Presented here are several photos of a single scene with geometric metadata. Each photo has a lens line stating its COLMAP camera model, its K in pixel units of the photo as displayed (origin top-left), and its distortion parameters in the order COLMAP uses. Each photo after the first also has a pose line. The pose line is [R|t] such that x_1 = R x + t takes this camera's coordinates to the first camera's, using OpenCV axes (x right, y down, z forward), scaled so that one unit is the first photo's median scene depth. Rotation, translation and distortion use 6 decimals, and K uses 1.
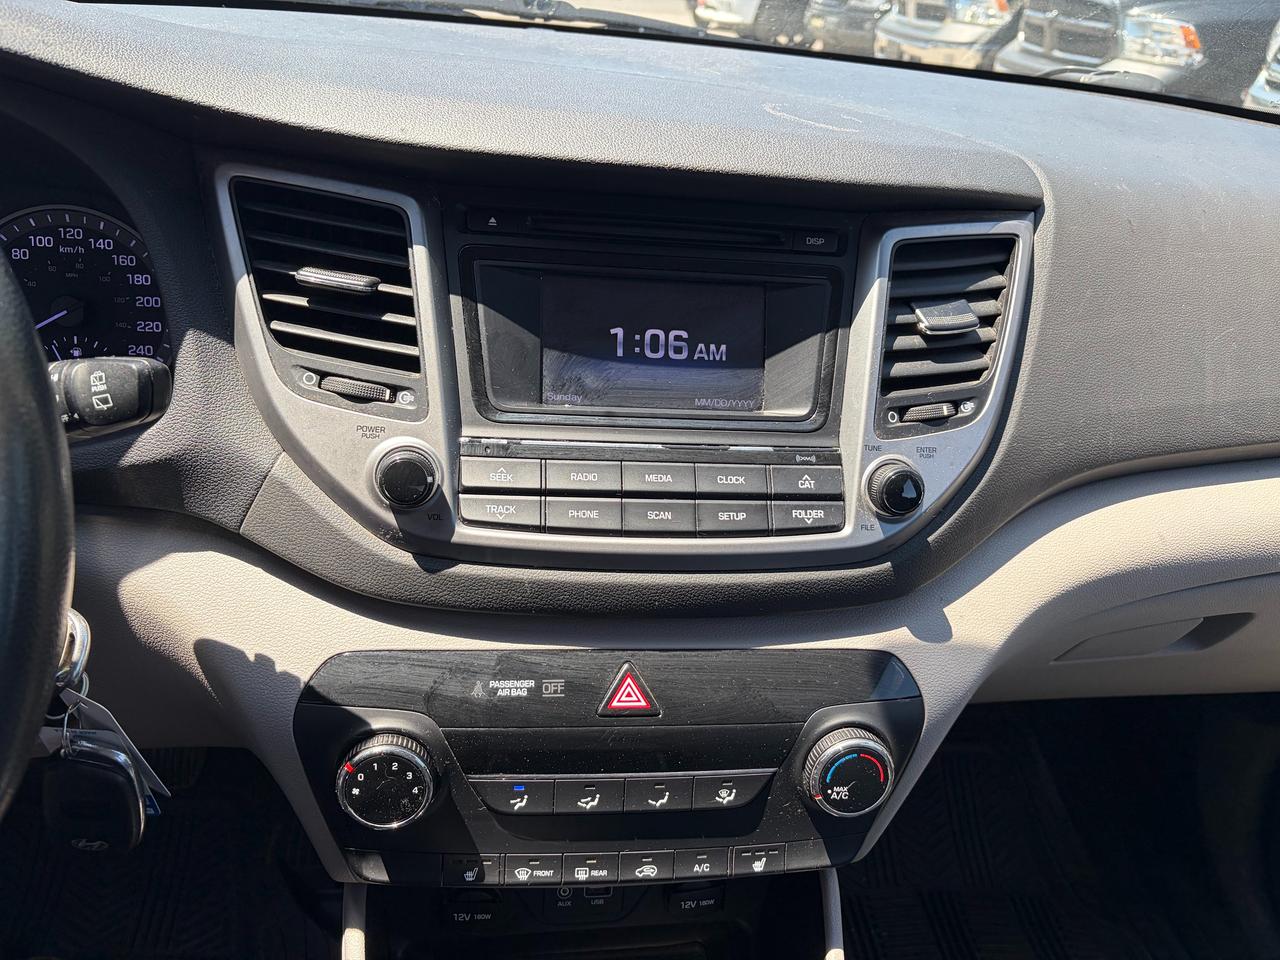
lens RADIAL K [[990.9, 0, 650.1], [0, 990.9, 478.2], [0, 0, 1]] dist [0.059120, -0.067014]
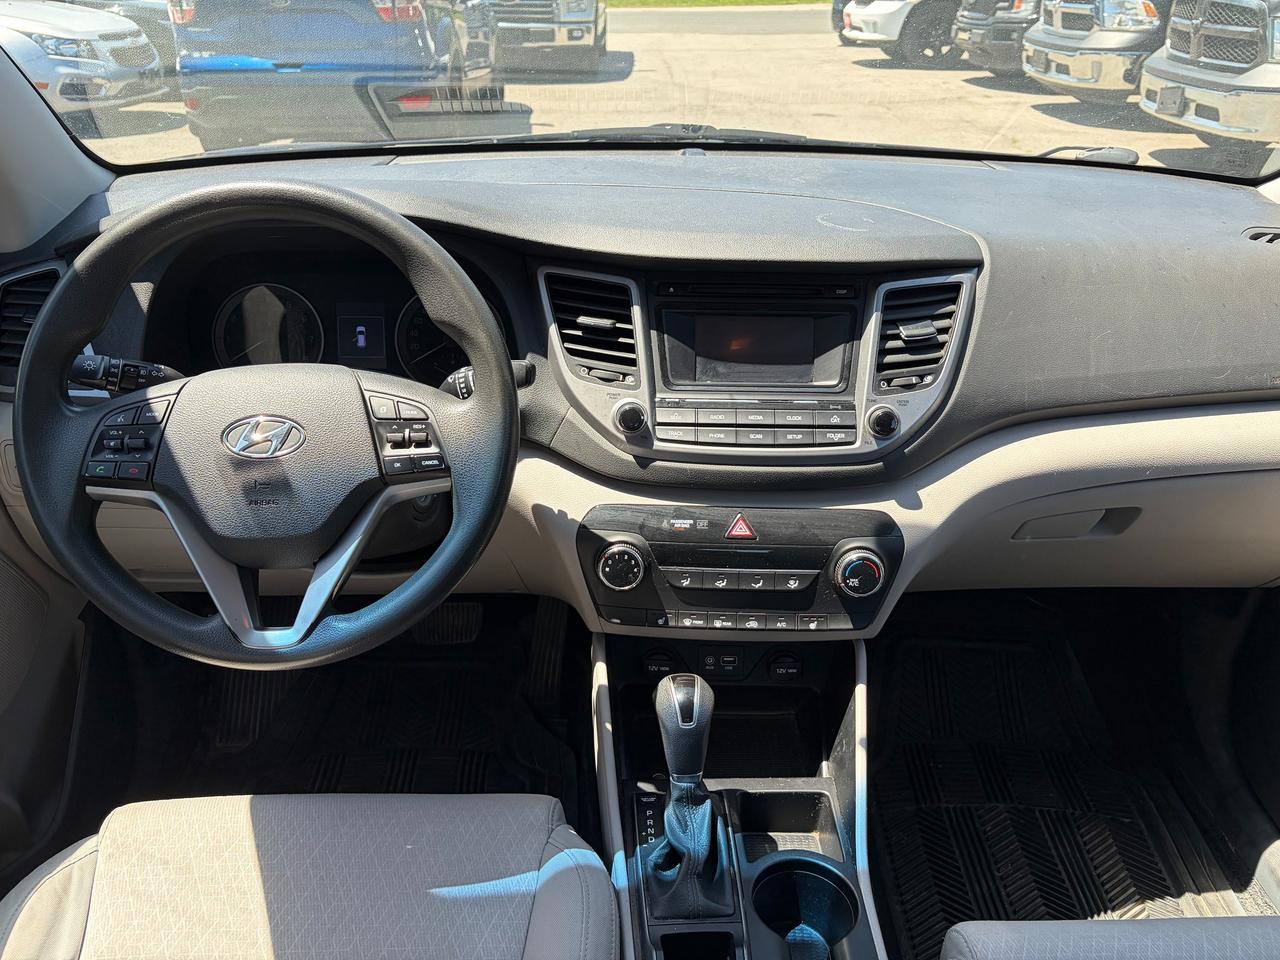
lens RADIAL K [[962.6, 0, 634.0], [0, 962.6, 475.3], [0, 0, 1]] dist [0.126382, -0.166674]
pose [[0.986047, -0.005357, -0.166379, 0.085549], [0.002423, 0.999838, -0.017837, 0.143151], [0.166448, 0.017185, 0.985901, -0.889133]]
